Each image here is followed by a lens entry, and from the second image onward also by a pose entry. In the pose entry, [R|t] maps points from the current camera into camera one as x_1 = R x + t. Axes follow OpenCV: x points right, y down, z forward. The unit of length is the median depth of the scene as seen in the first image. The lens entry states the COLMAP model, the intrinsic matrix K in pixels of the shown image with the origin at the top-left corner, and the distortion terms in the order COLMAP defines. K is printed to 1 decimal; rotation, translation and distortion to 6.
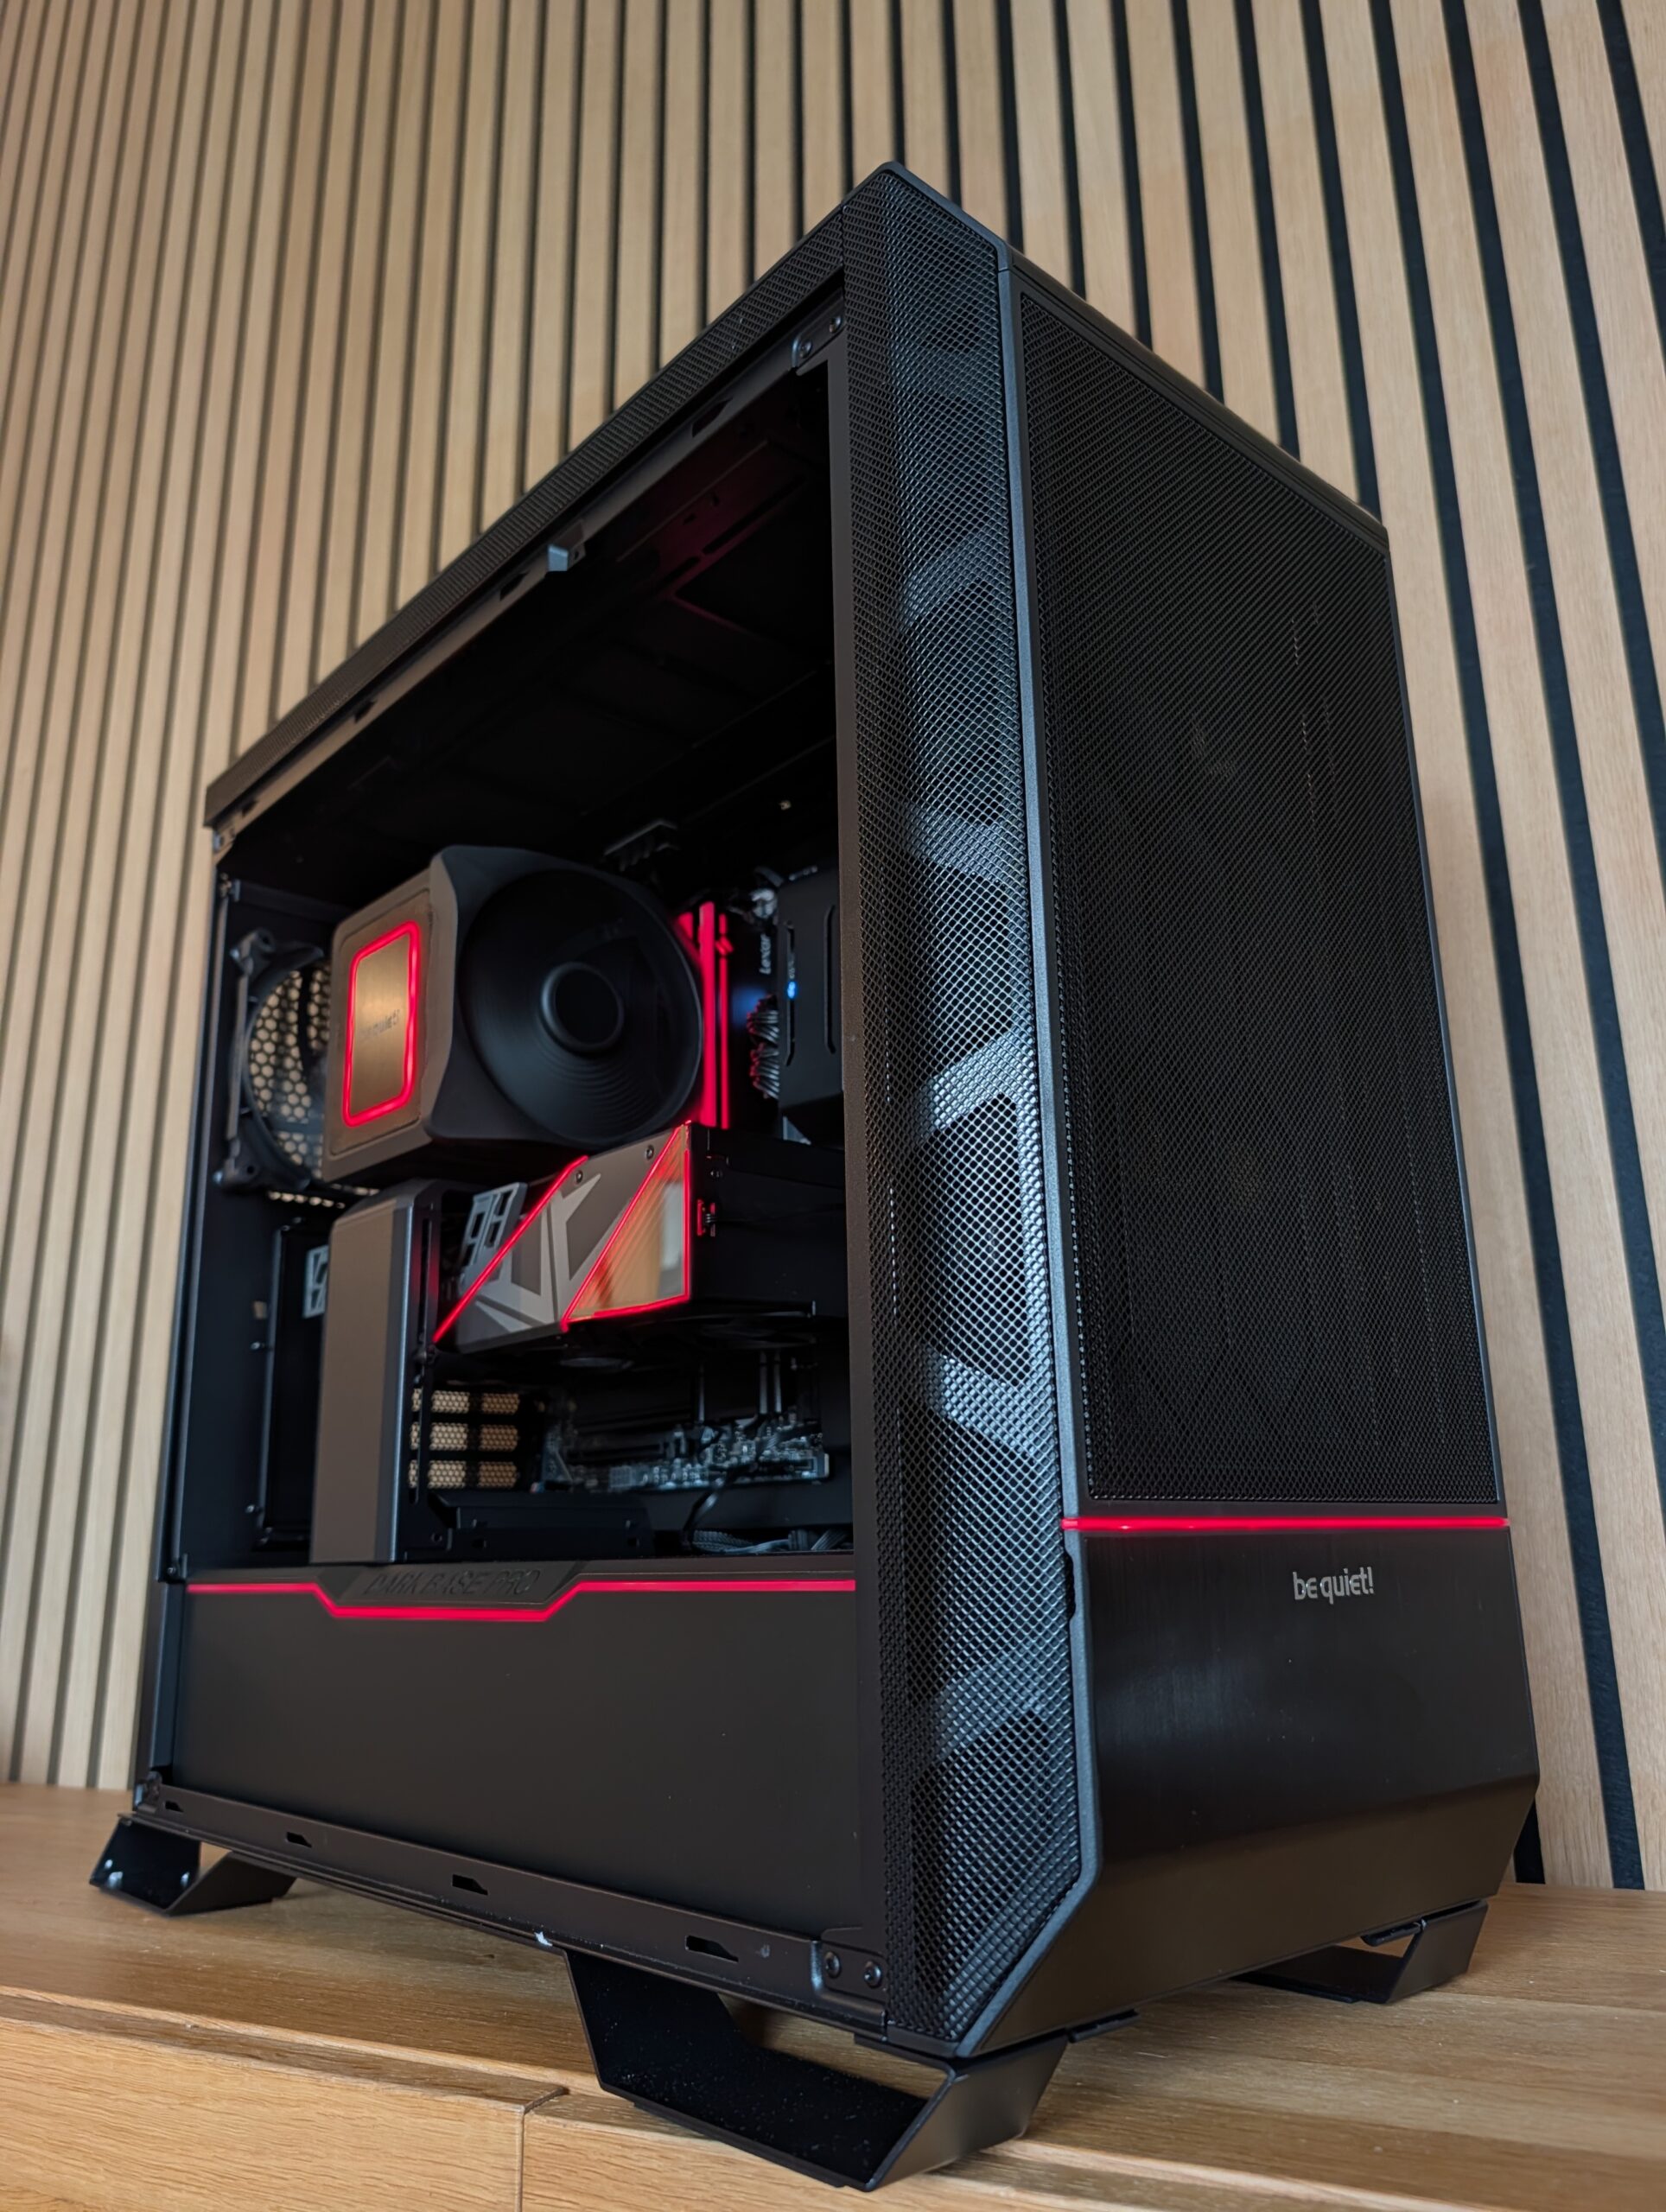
lens RADIAL K [[1608.3, 0, 833.3], [0, 1608.3, 1111.8], [0, 0, 1]] dist [-0.003899, 0.001790]
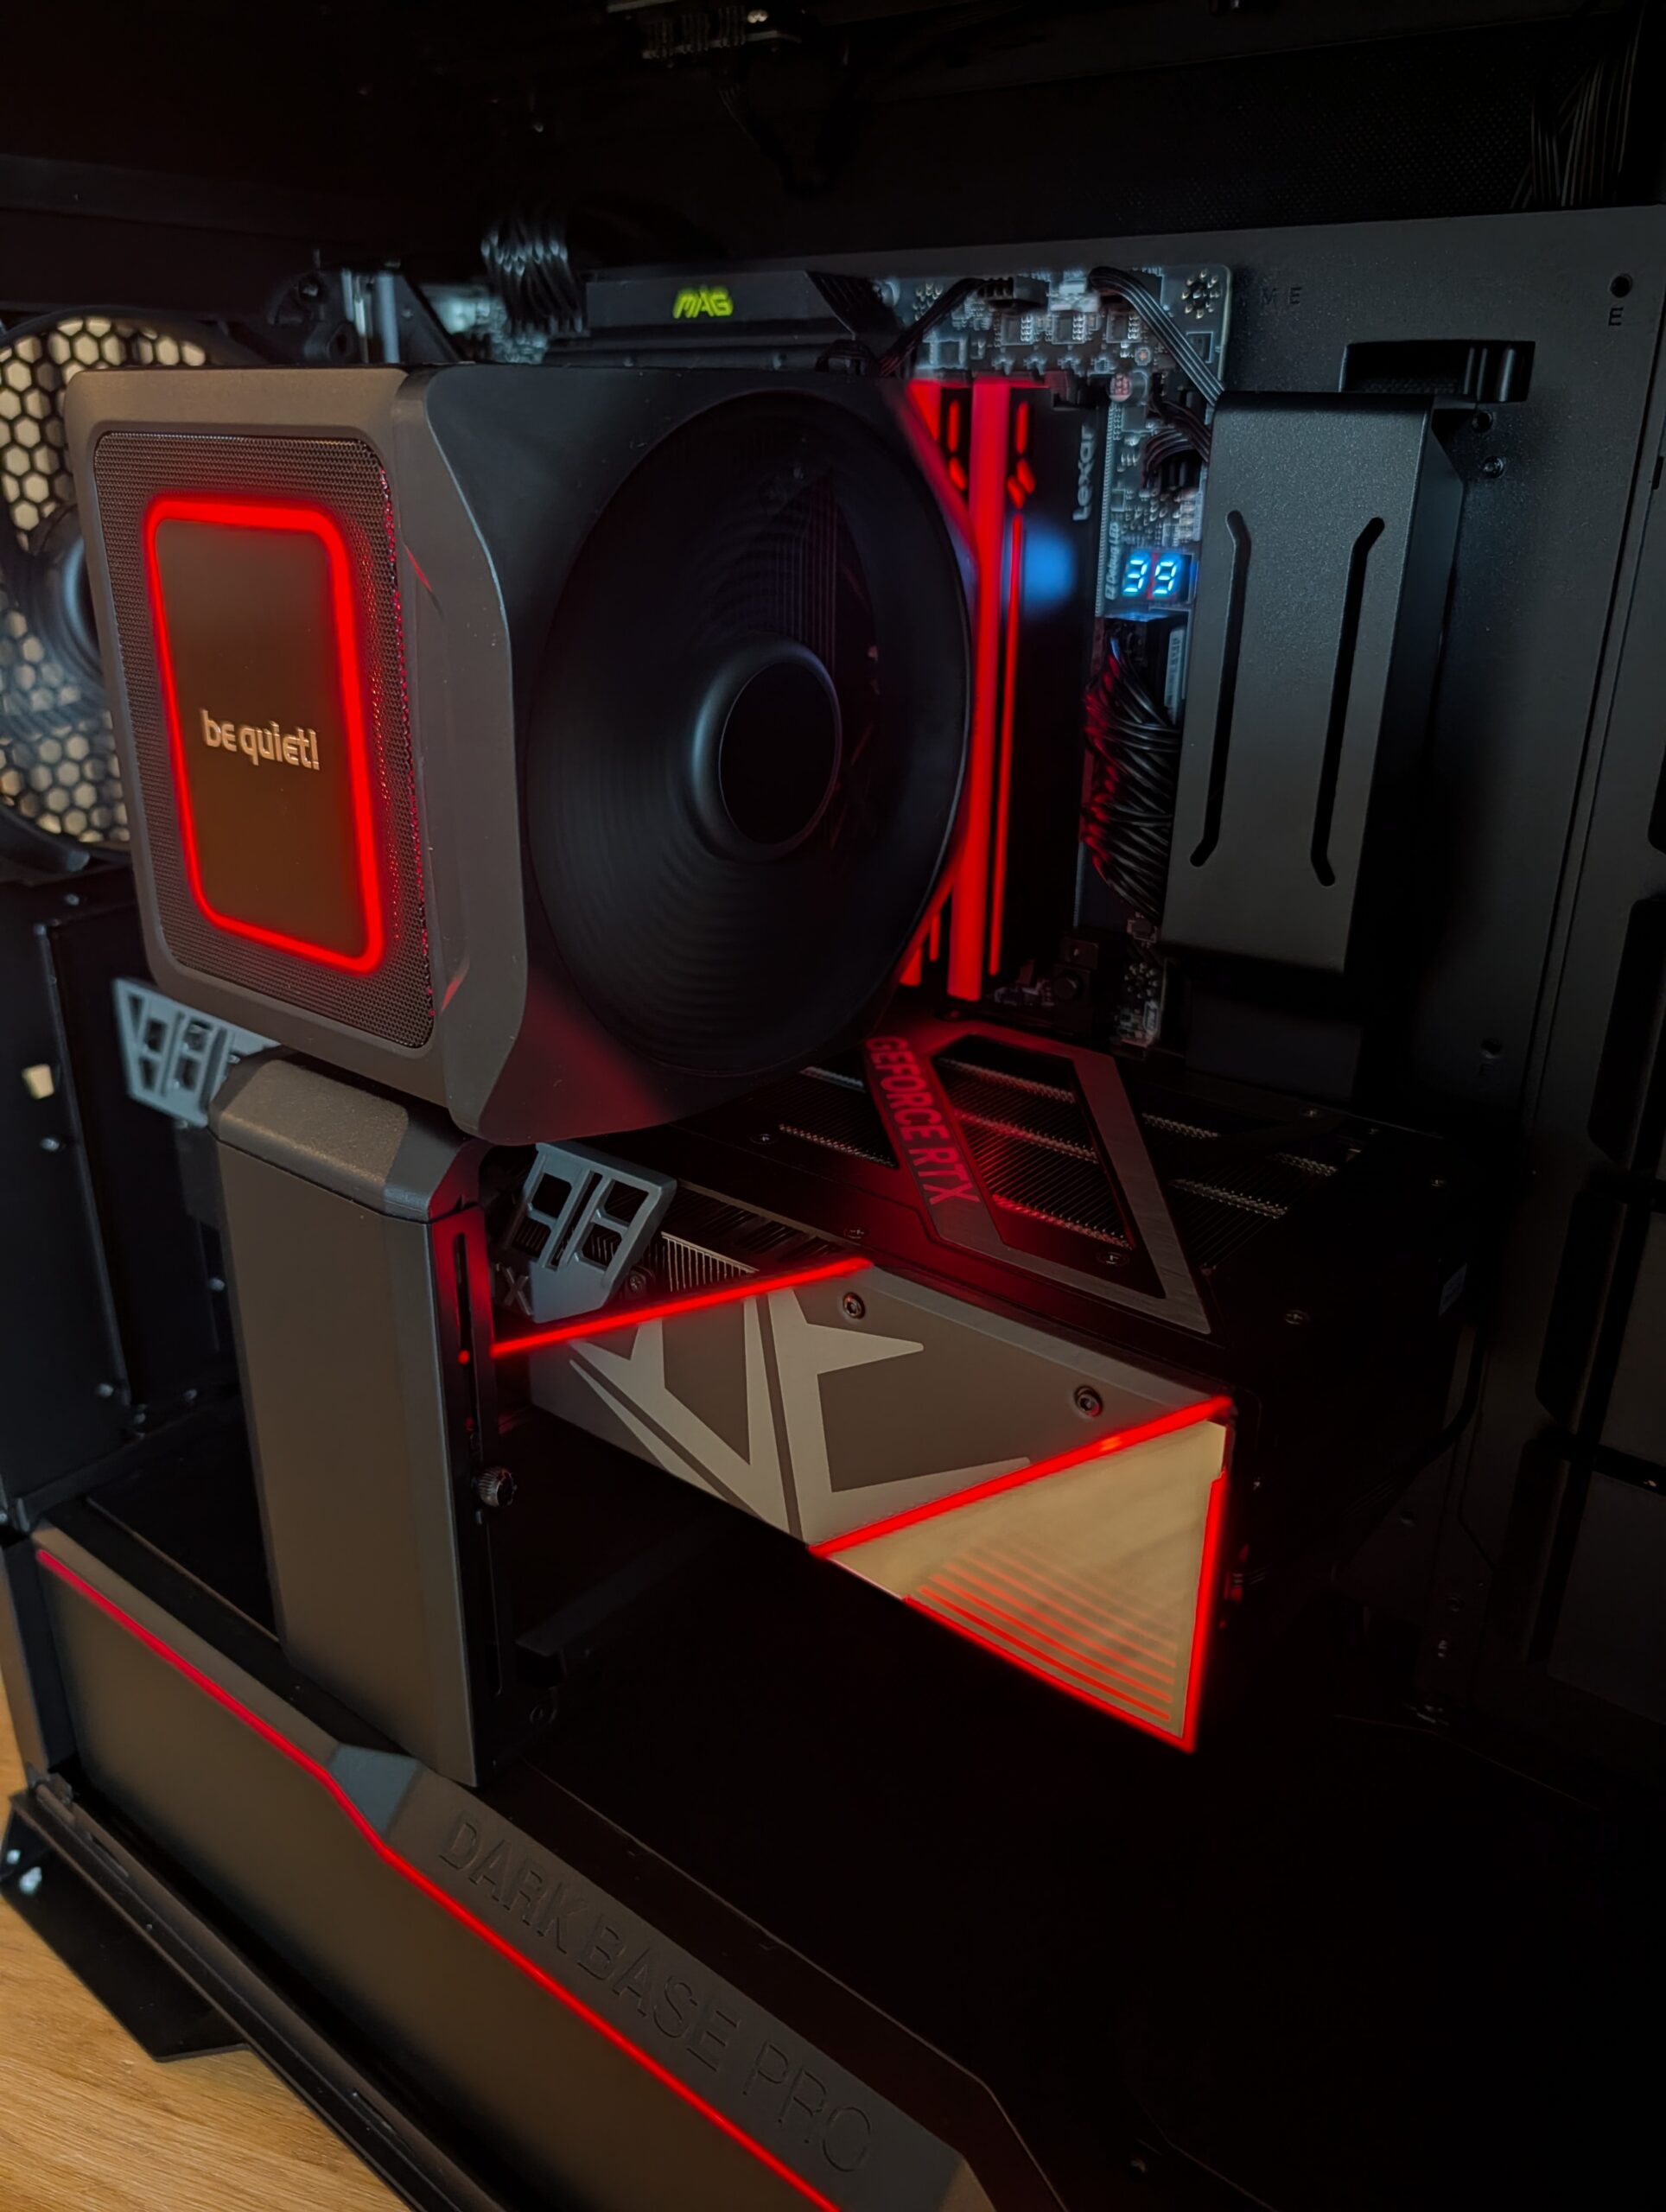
lens RADIAL K [[1636.7, 0, 827.1], [0, 1636.7, 1074.9], [0, 0, 1]] dist [-0.012064, -0.005485]
pose [[0.985018, -0.031732, 0.169508, -0.215062], [-0.076210, 0.801643, 0.592926, -0.250768], [-0.154700, -0.596961, 0.787214, 0.600197]]
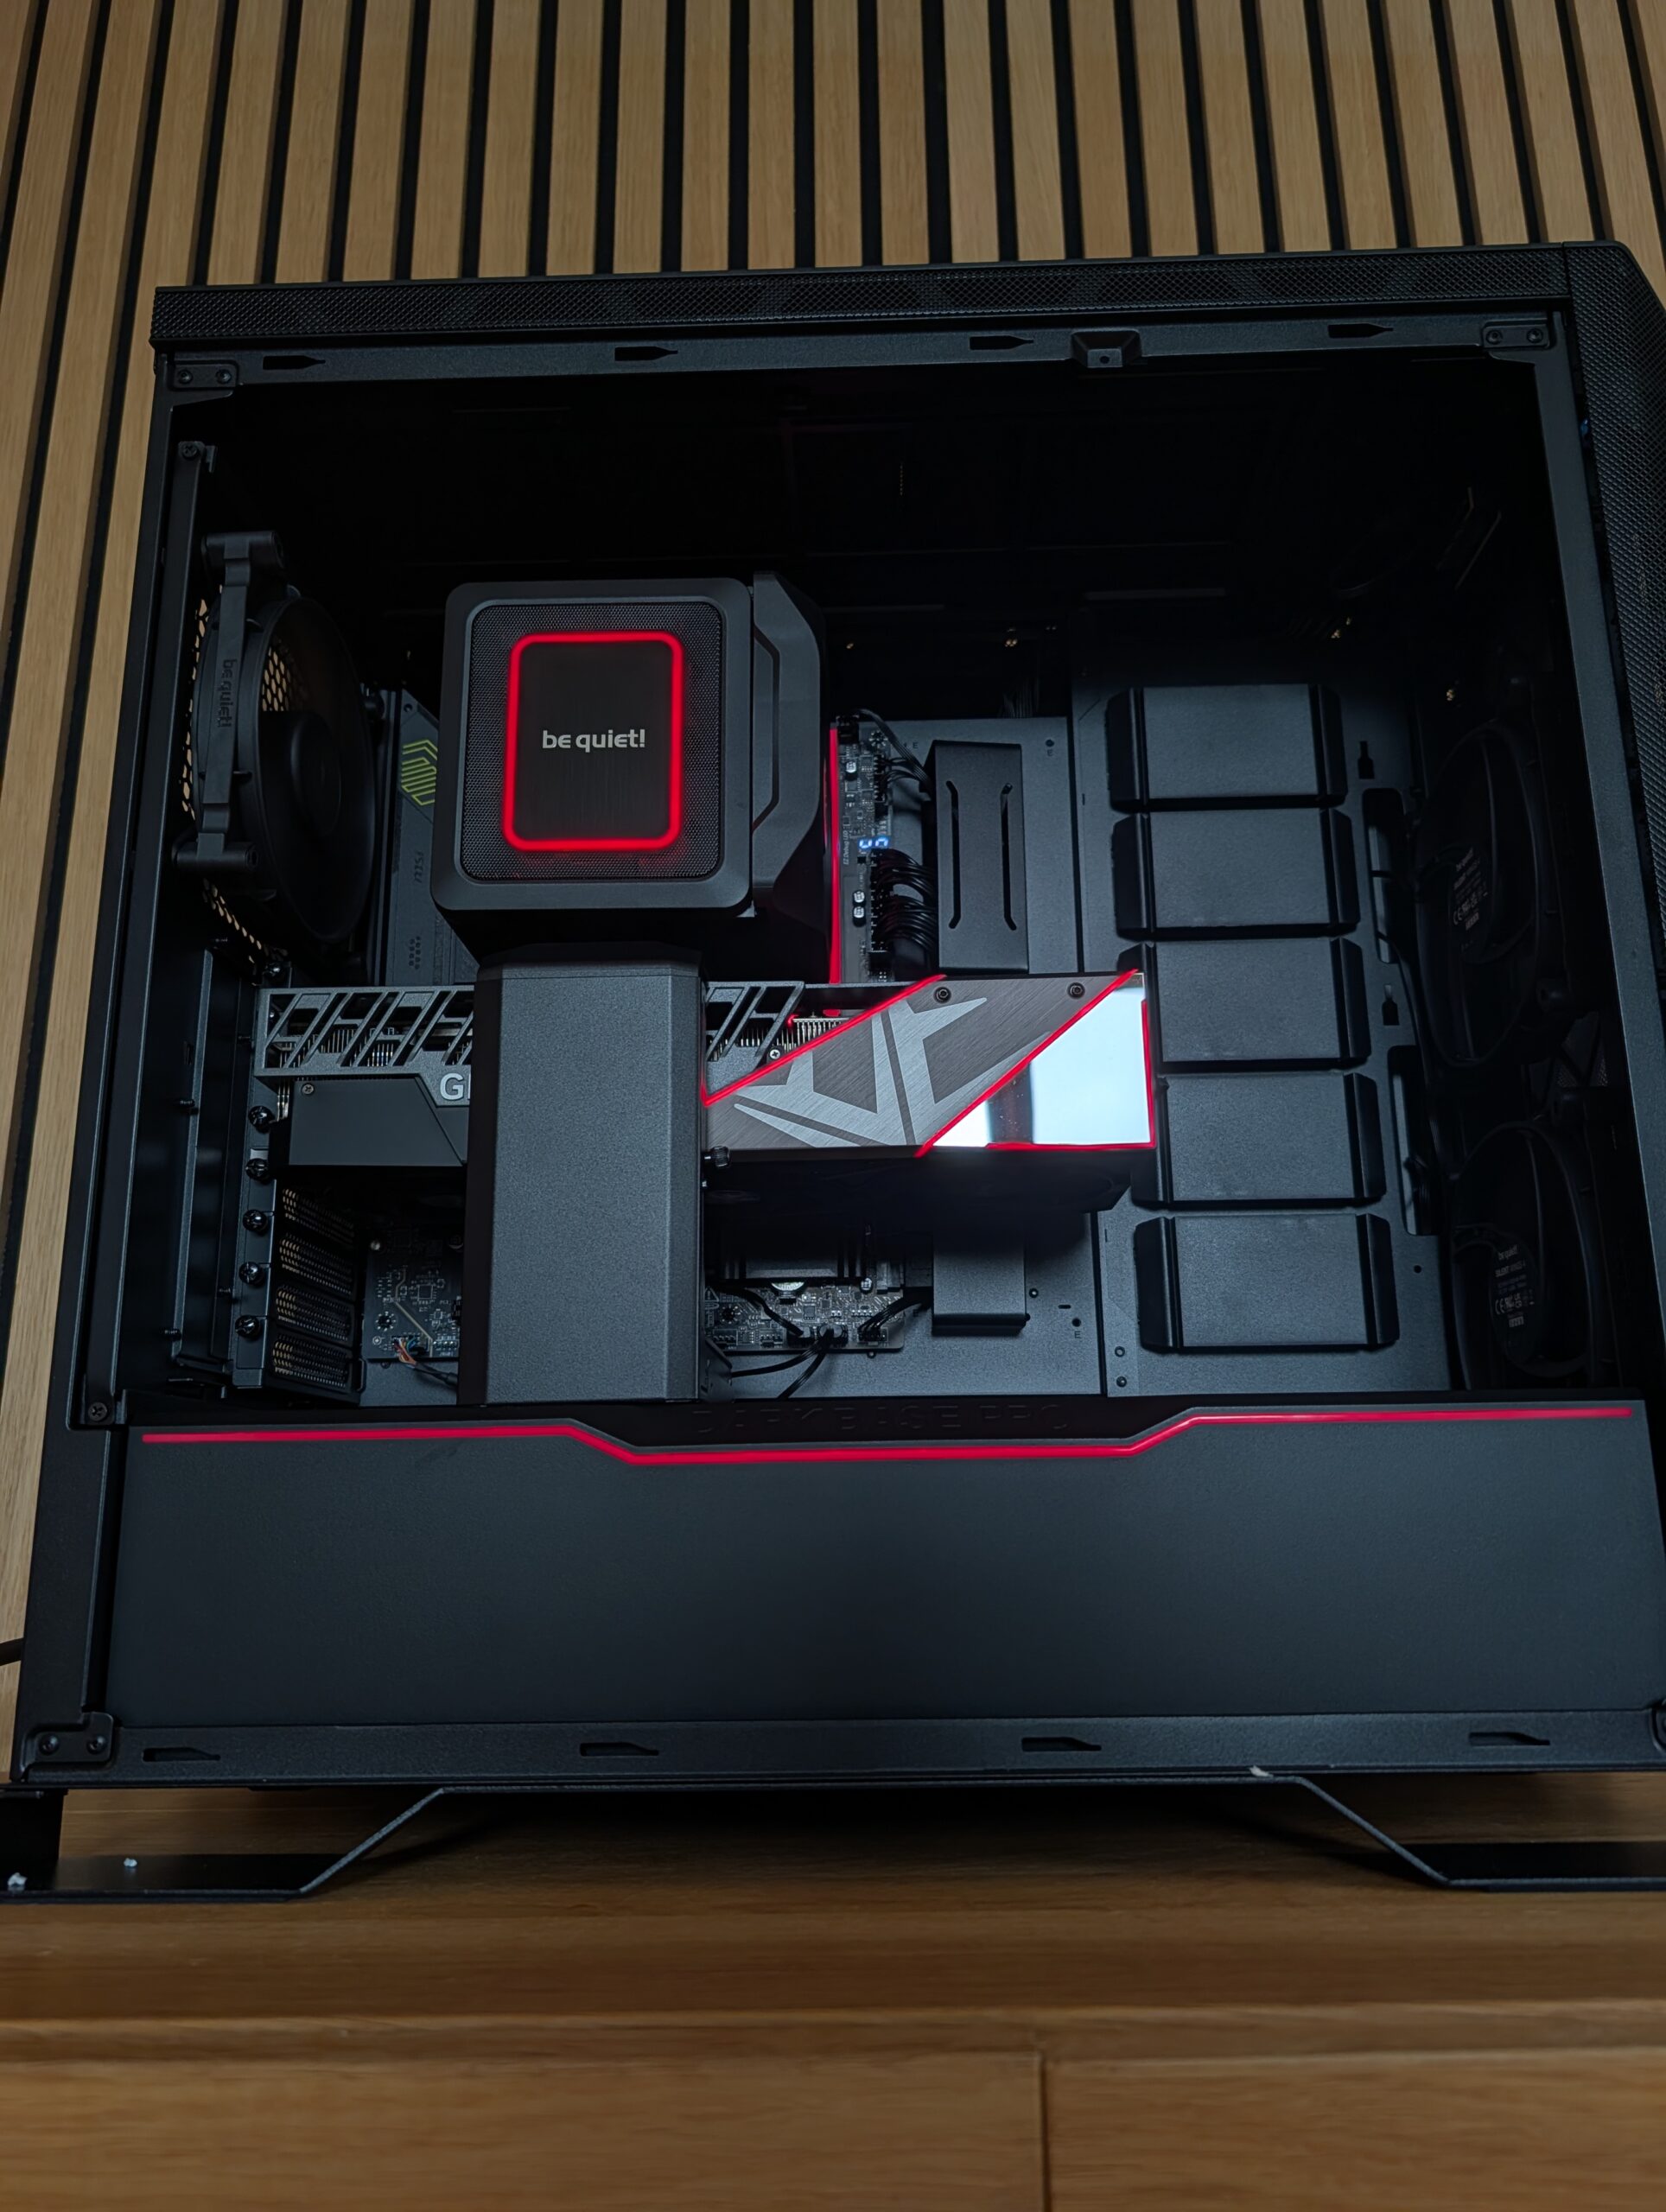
lens RADIAL K [[1593.6, 0, 833.0], [0, 1593.6, 1106.0], [0, 0, 1]] dist [0.071338, -0.187322]
pose [[0.684702, 0.191397, 0.703243, -0.733227], [-0.194636, 0.977877, -0.076638, 0.163488], [-0.702353, -0.084402, 0.706807, 0.351735]]
